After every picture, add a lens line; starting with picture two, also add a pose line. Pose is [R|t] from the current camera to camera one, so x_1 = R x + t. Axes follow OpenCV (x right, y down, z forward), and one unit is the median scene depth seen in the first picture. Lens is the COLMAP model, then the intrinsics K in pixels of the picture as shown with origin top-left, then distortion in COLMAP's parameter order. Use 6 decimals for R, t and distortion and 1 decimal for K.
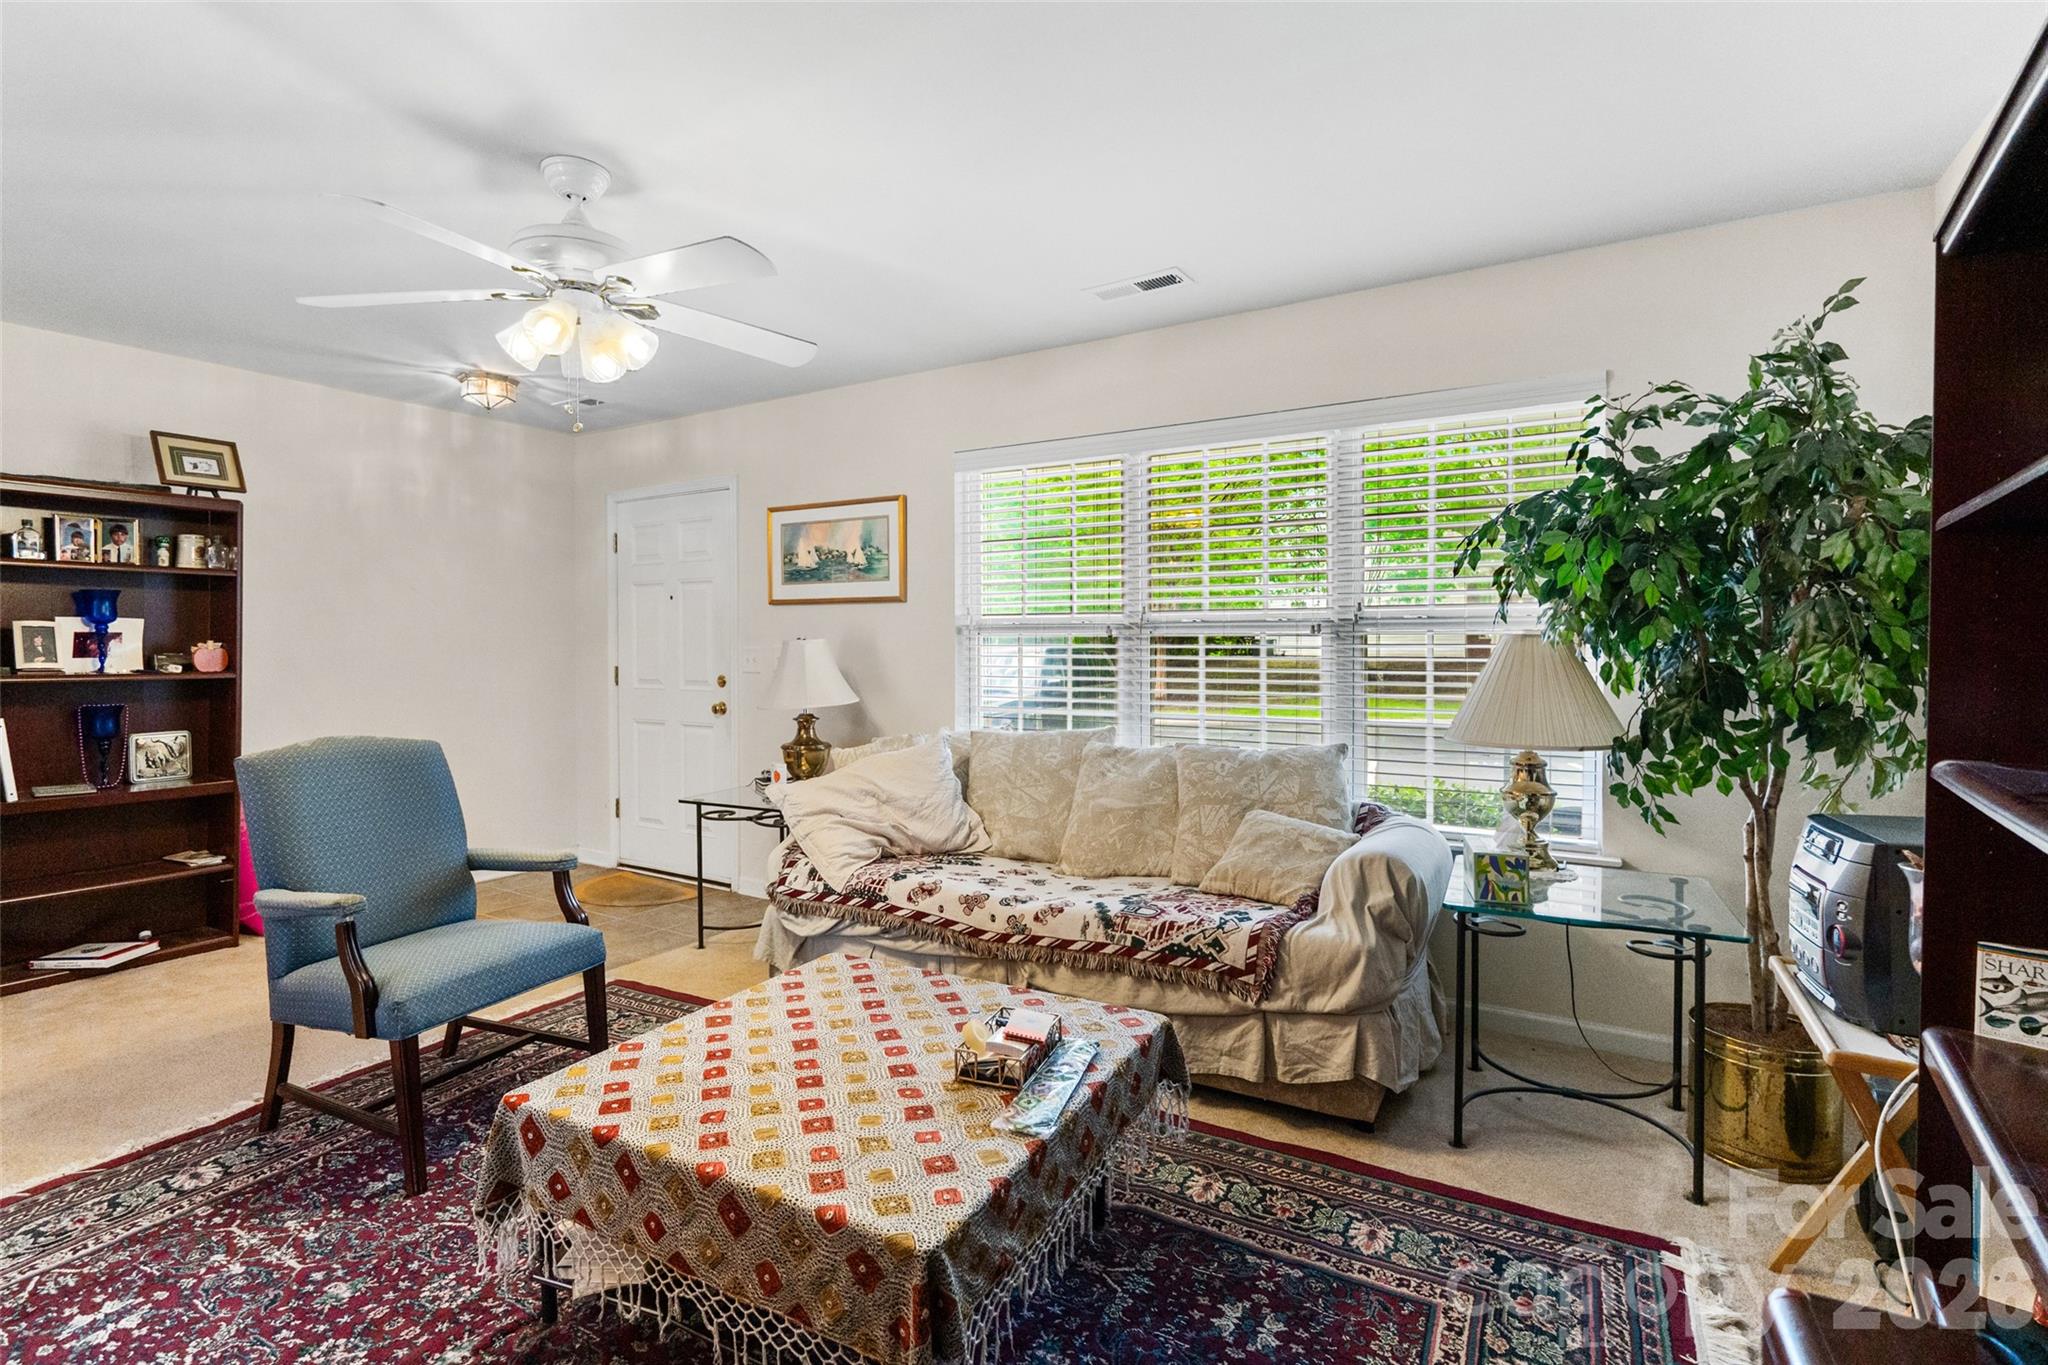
lens RADIAL K [[977.6, 0, 1021.2], [0, 977.6, 662.1], [0, 0, 1]] dist [-0.006291, 0.000192]
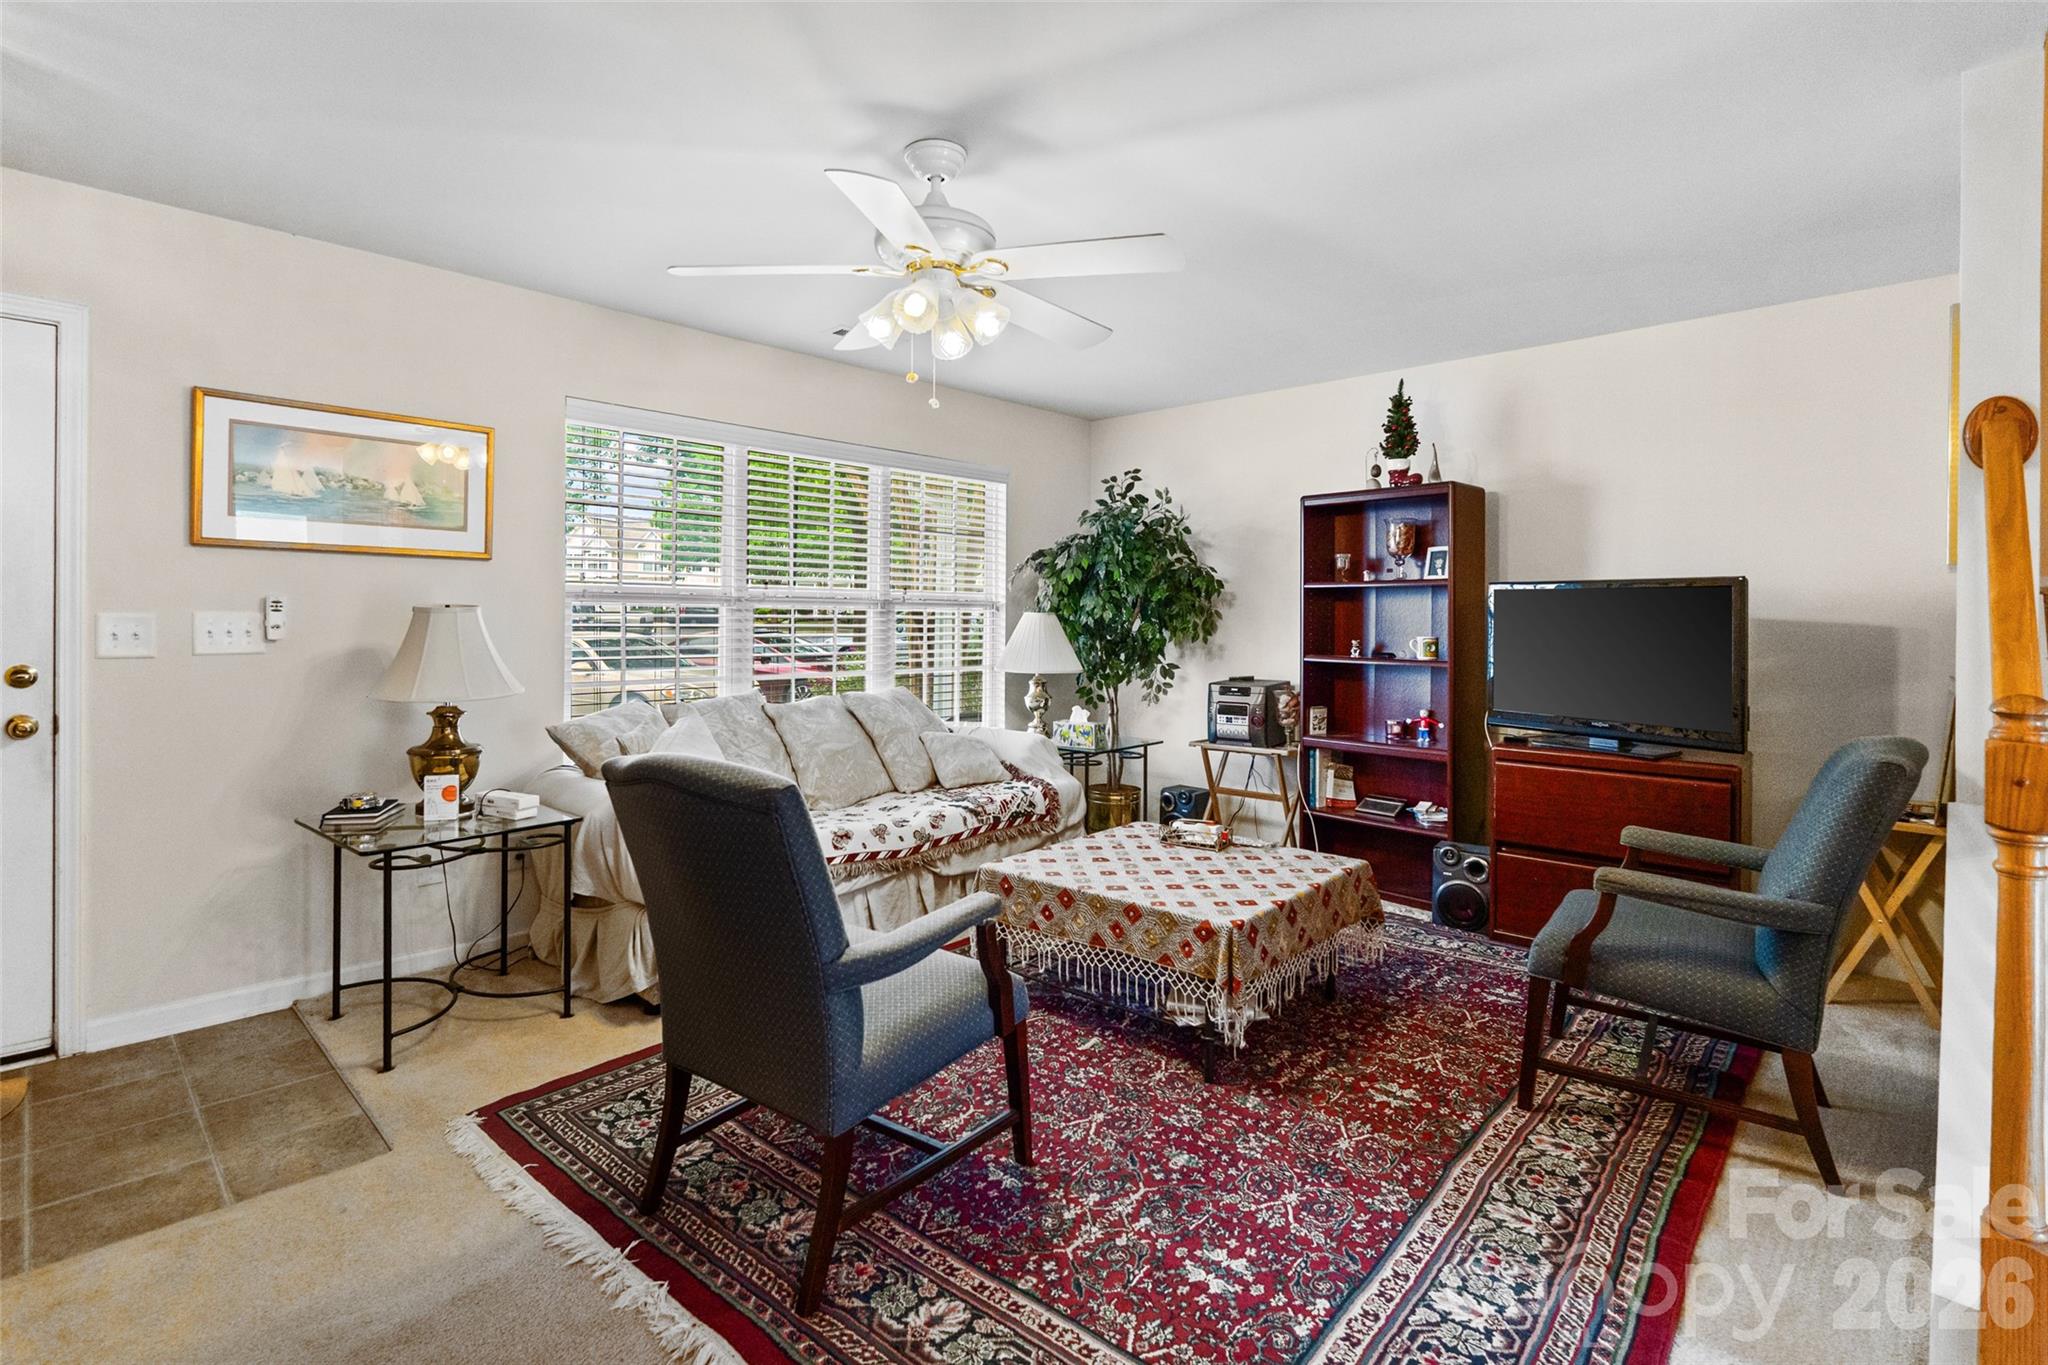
lens RADIAL K [[977.6, 0, 1028.2], [0, 977.6, 618.6], [0, 0, 1]] dist [-0.006291, 0.000192]
pose [[0.197732, 0.002750, 0.980252, -1.318692], [0.006073, 0.999973, -0.004030, -0.012189], [-0.980237, 0.006750, 0.197710, 0.646720]]
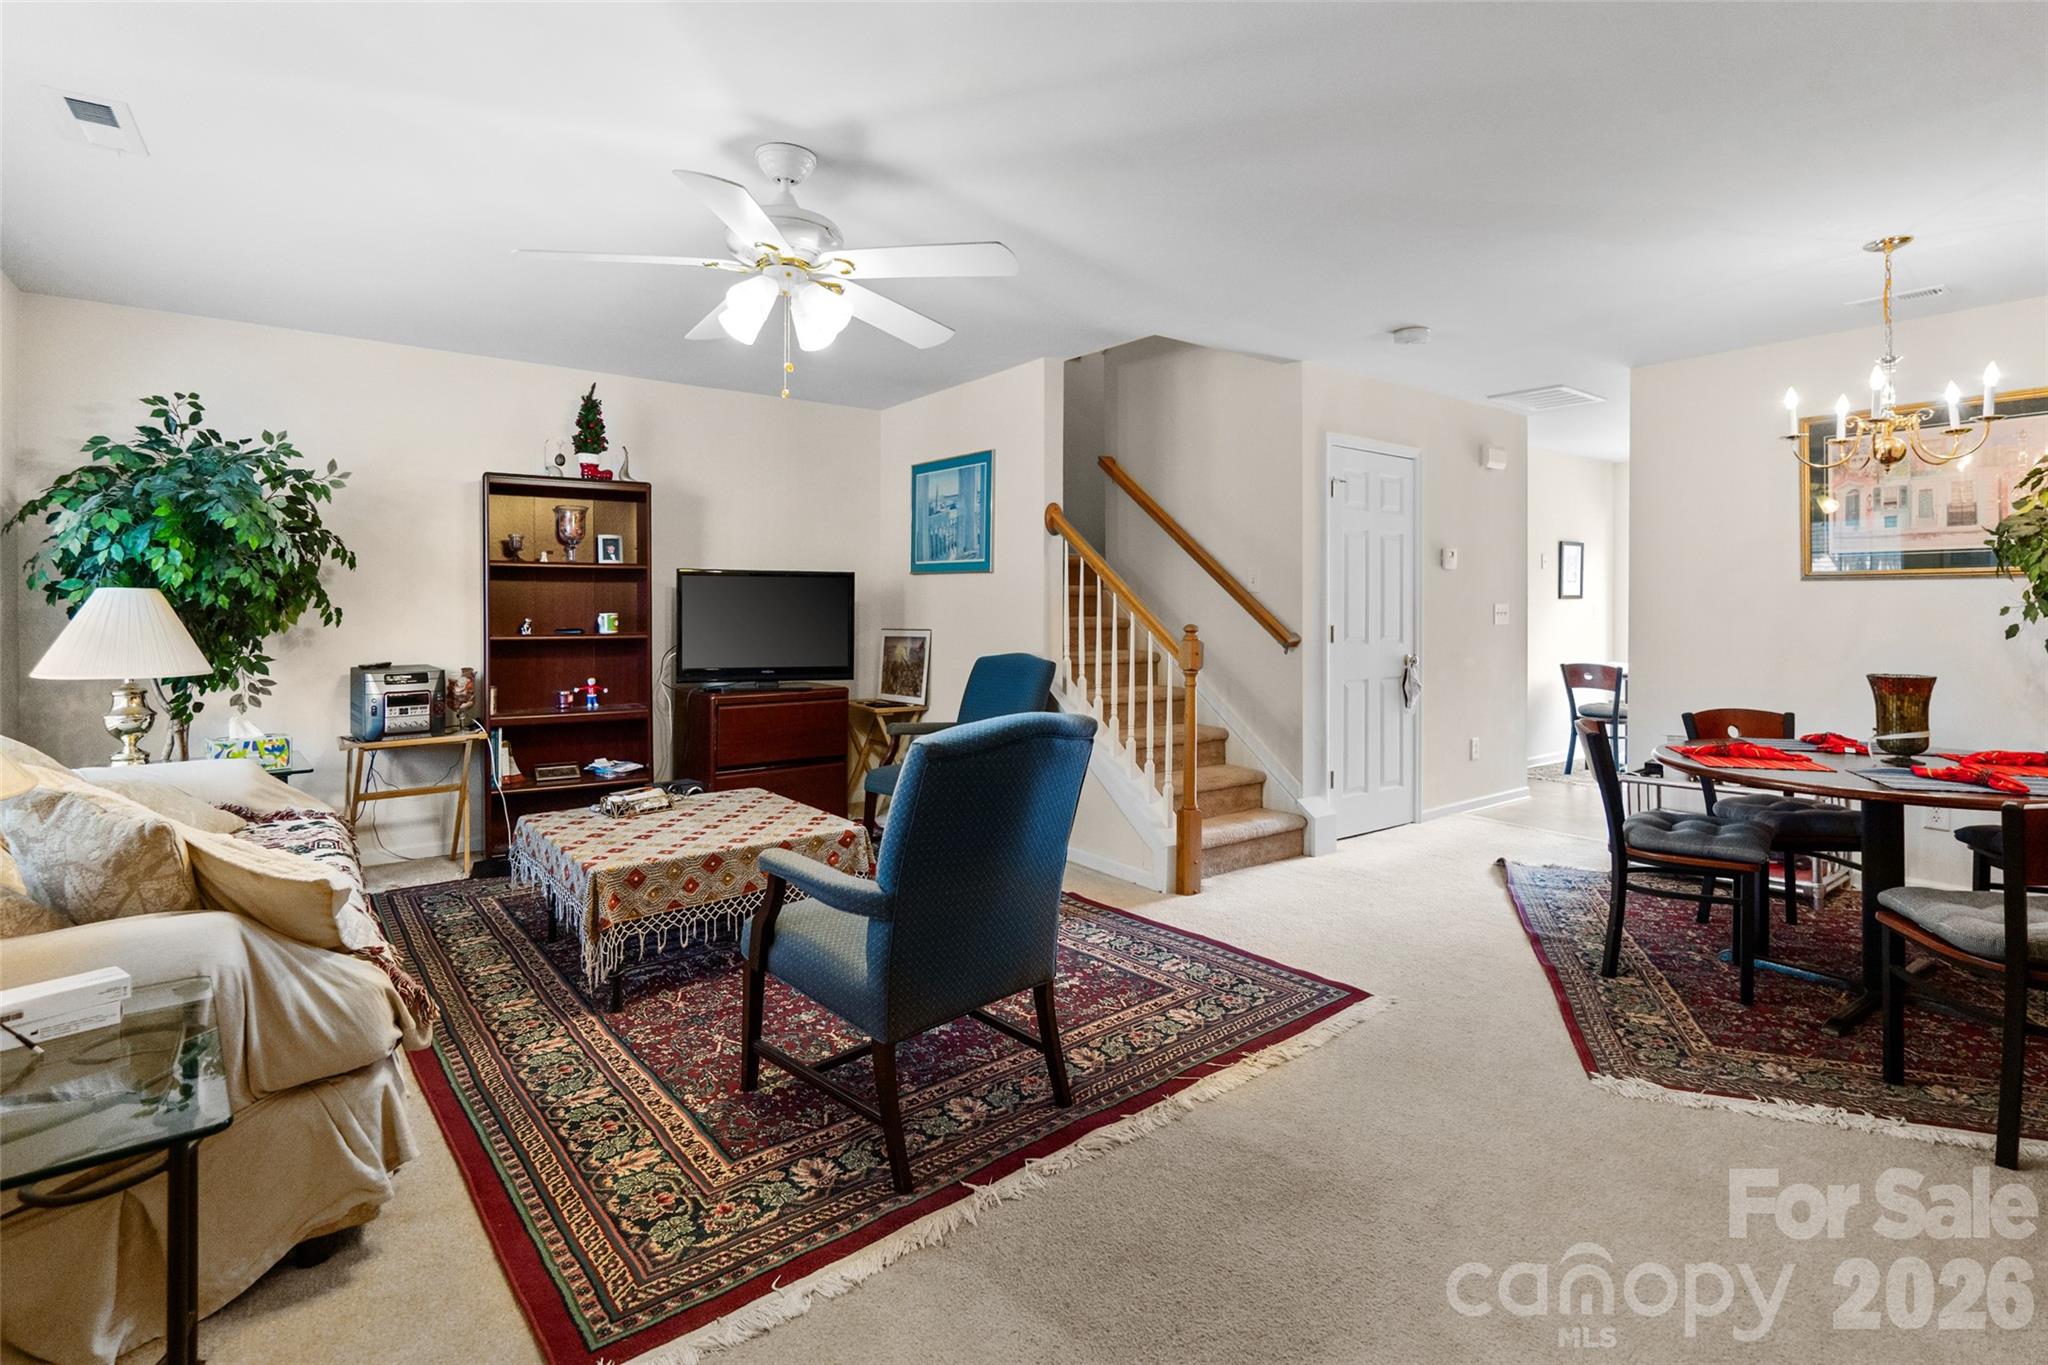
lens RADIAL K [[977.6, 0, 1018.6], [0, 977.6, 595.2], [0, 0, 1]] dist [-0.006291, 0.000192]
pose [[-0.937769, 0.003886, 0.347237, -0.980435], [0.004708, 0.999988, 0.001522, -0.017723], [-0.347227, 0.003062, -0.937776, 1.760593]]
